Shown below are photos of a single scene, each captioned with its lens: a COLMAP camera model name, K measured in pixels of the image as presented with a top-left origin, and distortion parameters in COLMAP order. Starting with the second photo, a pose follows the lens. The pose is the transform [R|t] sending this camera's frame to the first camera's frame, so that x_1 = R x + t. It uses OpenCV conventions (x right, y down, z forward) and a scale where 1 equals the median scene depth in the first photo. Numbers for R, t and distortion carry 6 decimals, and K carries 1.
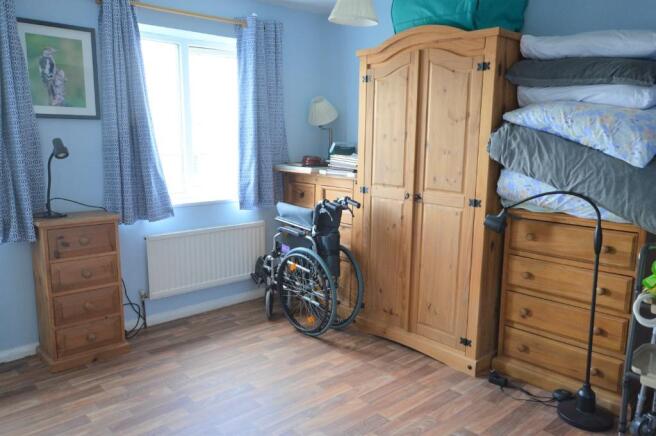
lens RADIAL K [[497.4, 0, 328.0], [0, 497.4, 218.0], [0, 0, 1]] dist [0.007647, 0.010258]
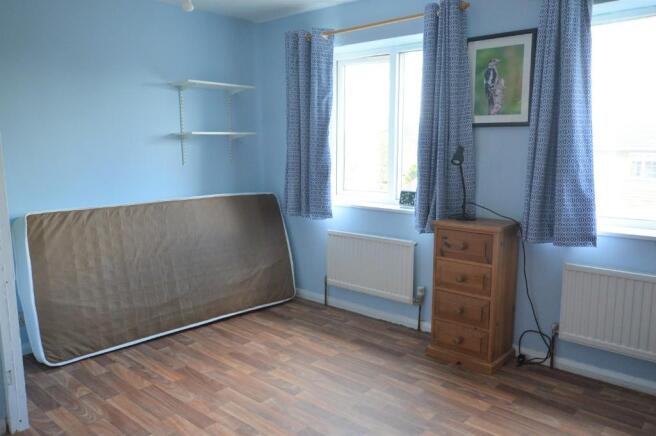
lens RADIAL K [[508.6, 0, 292.2], [0, 508.6, 230.8], [0, 0, 1]] dist [-0.004221, -0.005392]
pose [[0.093840, 0.142289, -0.985367, 0.488800], [-0.169090, 0.977633, 0.125069, -0.053047], [0.981123, 0.154879, 0.115800, 0.519839]]
